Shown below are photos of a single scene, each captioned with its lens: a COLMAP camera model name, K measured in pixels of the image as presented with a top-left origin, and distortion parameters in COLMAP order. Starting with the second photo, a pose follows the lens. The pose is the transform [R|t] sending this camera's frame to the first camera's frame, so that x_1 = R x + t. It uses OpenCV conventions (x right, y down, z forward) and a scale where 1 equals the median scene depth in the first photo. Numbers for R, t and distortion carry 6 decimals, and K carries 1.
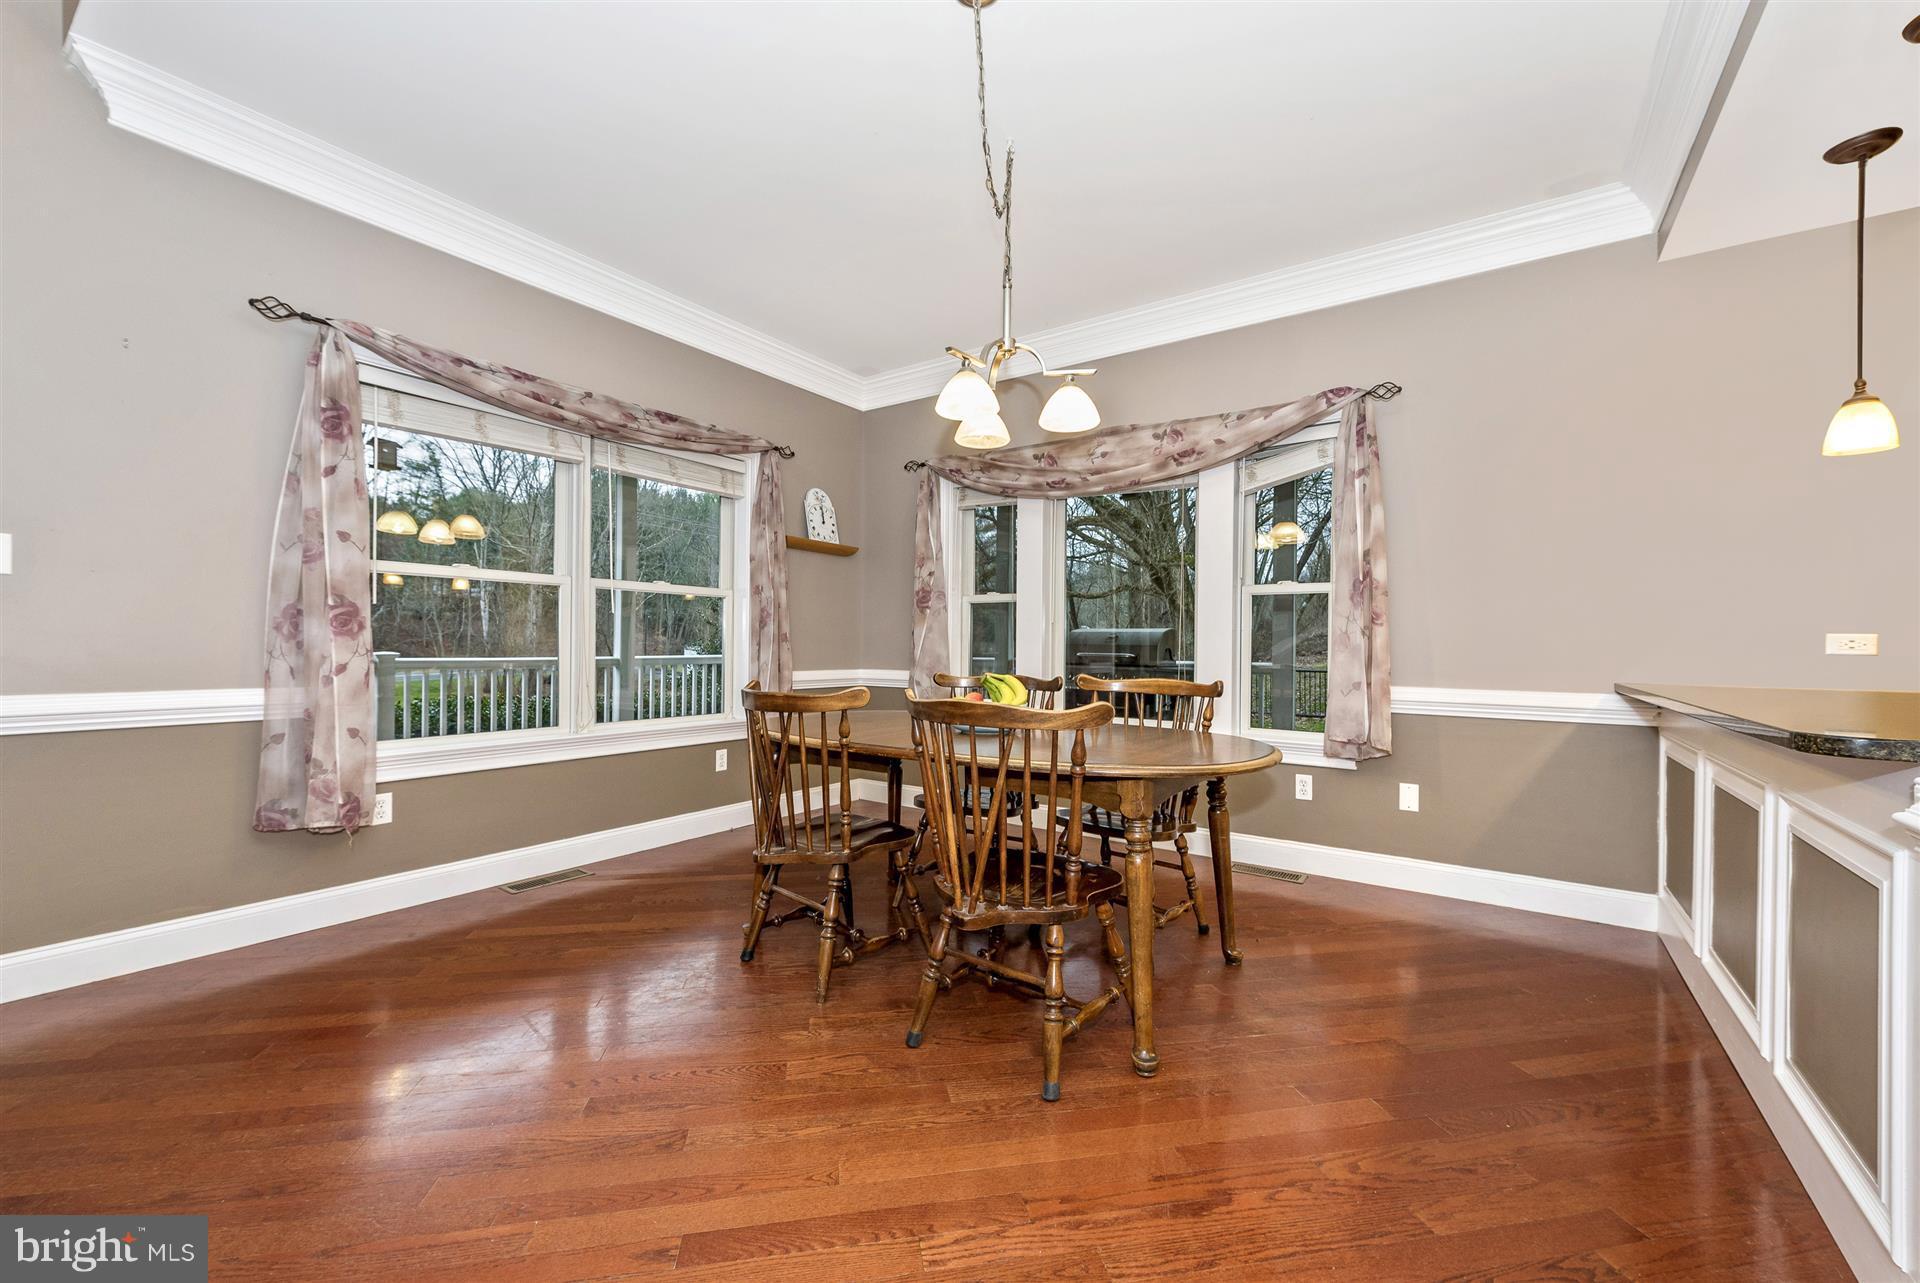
lens RADIAL K [[757.9, 0, 963.0], [0, 757.9, 651.1], [0, 0, 1]] dist [0.004244, -0.000345]
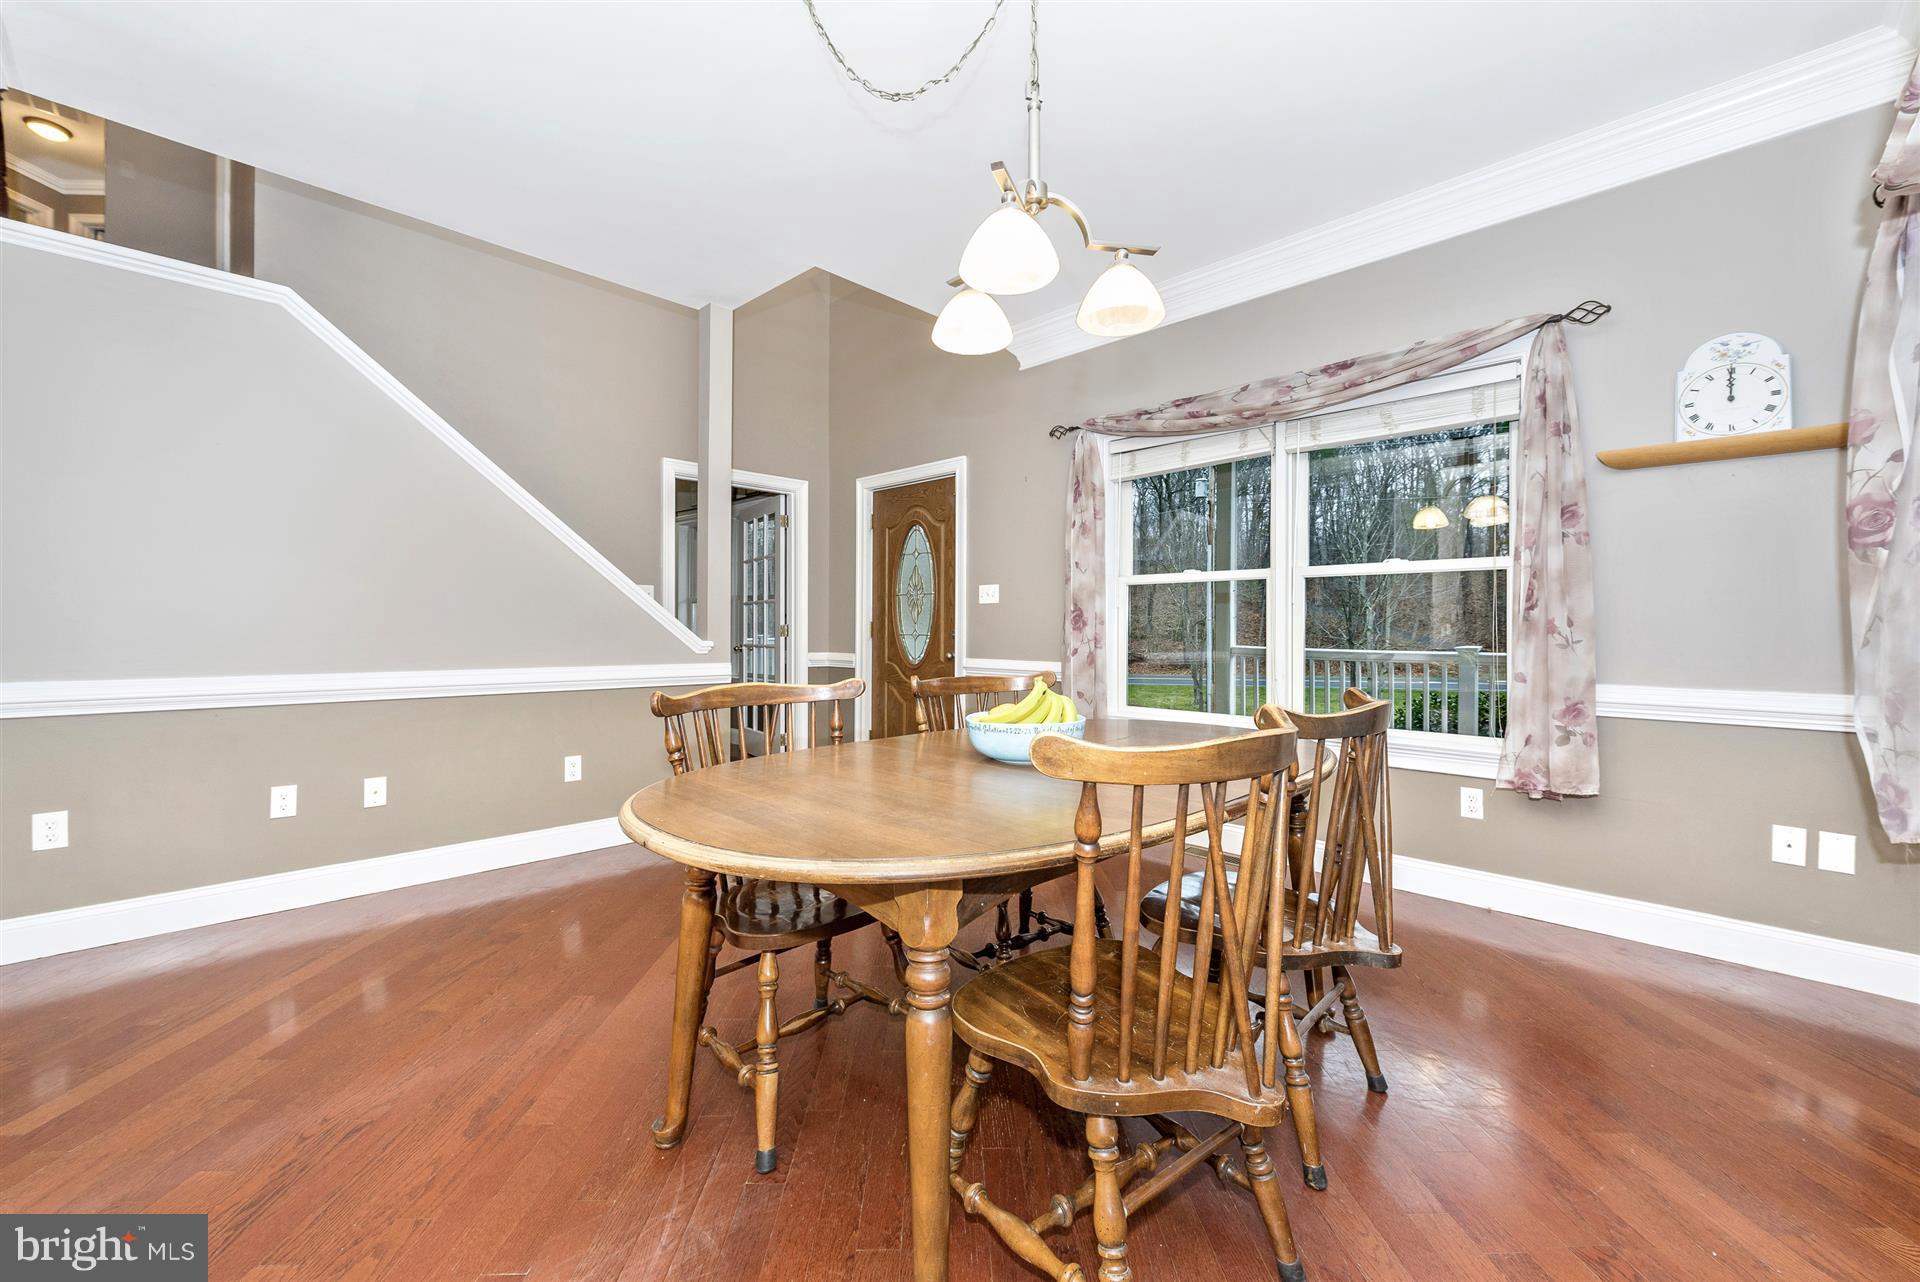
lens RADIAL K [[757.9, 0, 951.0], [0, 757.9, 630.5], [0, 0, 1]] dist [0.004244, -0.000345]
pose [[-0.168734, -0.009454, -0.985616, 0.500744], [-0.014934, 0.999864, -0.007034, -0.003495], [0.985548, 0.013533, -0.168852, 0.706647]]
